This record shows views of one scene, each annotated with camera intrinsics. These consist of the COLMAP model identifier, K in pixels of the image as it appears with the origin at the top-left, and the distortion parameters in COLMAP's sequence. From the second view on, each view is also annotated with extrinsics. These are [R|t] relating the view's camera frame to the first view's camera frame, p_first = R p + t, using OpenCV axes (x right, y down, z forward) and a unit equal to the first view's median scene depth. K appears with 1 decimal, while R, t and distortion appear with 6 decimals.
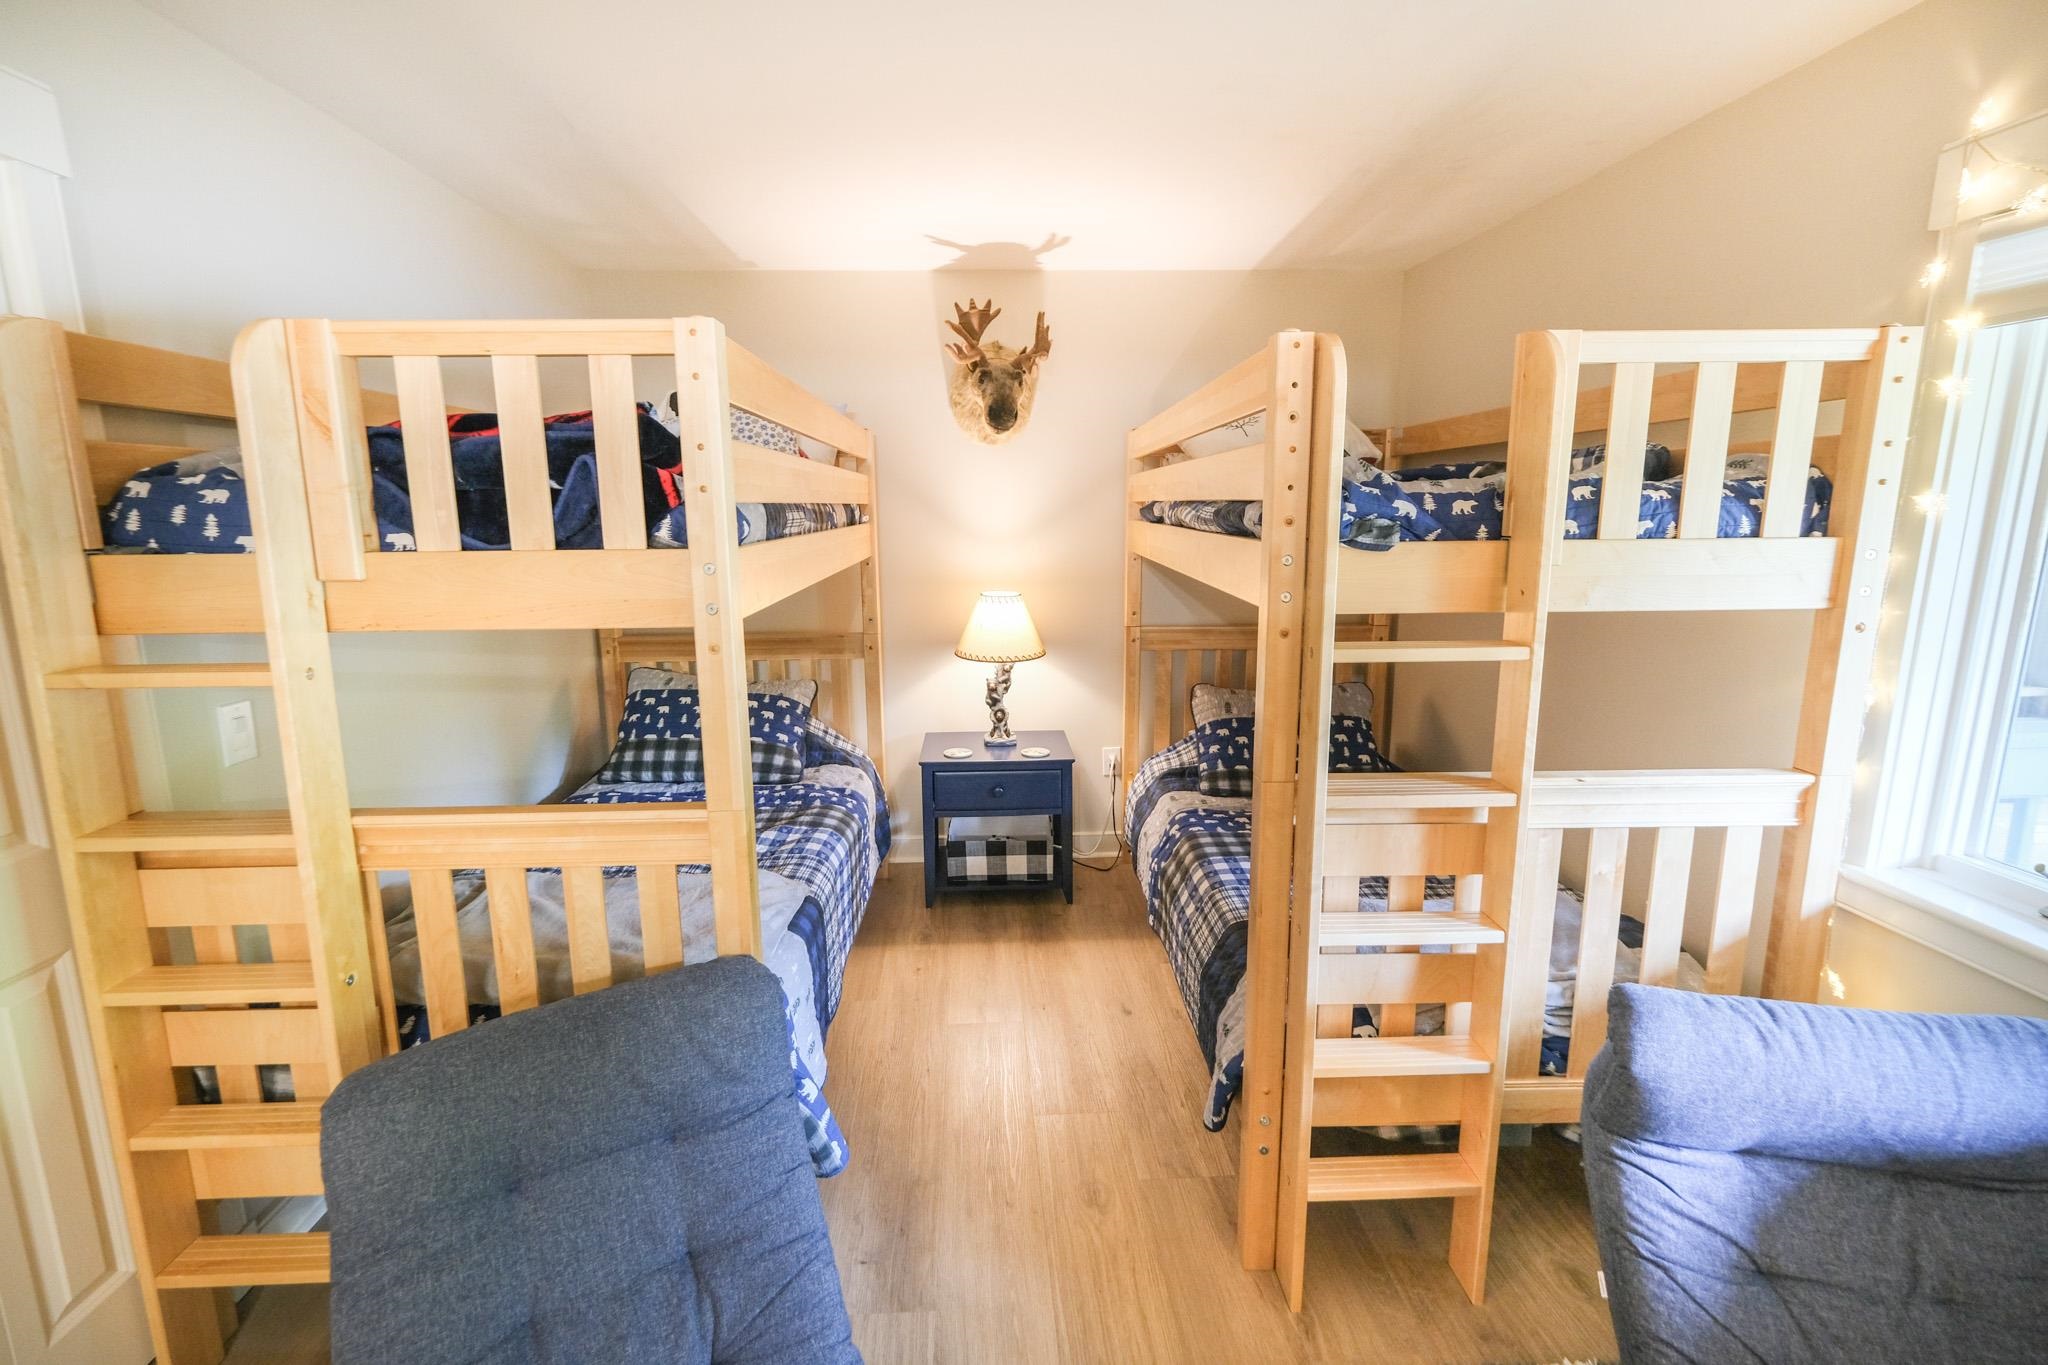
lens RADIAL K [[904.8, 0, 1022.6], [0, 904.8, 662.5], [0, 0, 1]] dist [0.002269, -0.001106]
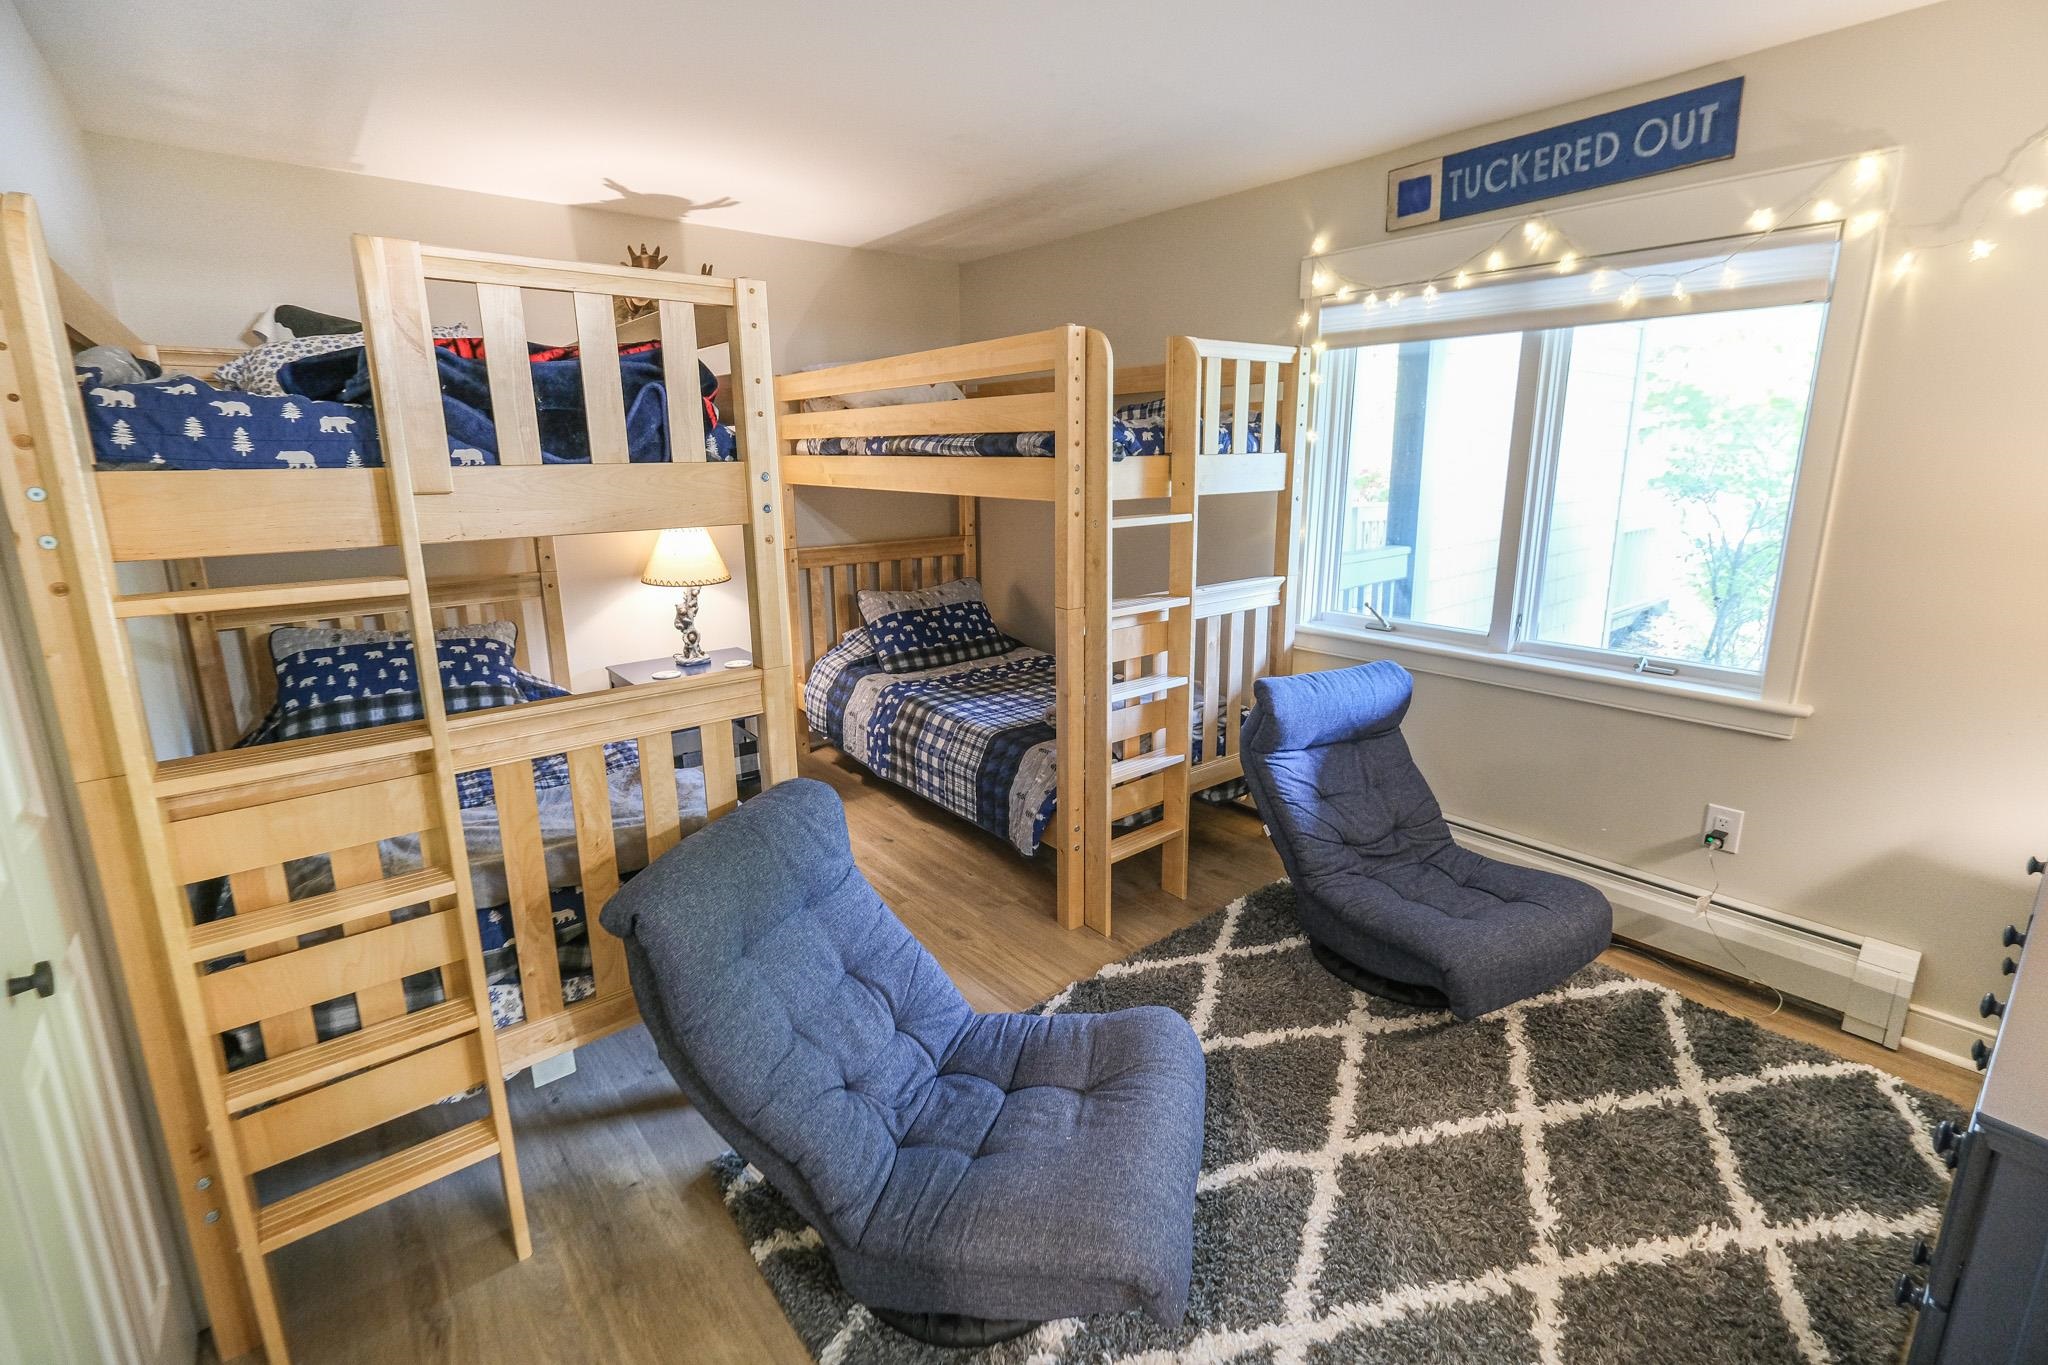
lens RADIAL K [[905.5, 0, 1027.7], [0, 905.5, 644.8], [0, 0, 1]] dist [0.013643, -0.002310]
pose [[0.791517, -0.128591, 0.597466, -0.770740], [0.108700, 0.991647, 0.069426, 0.077059], [-0.601403, 0.009993, 0.798884, -0.233434]]
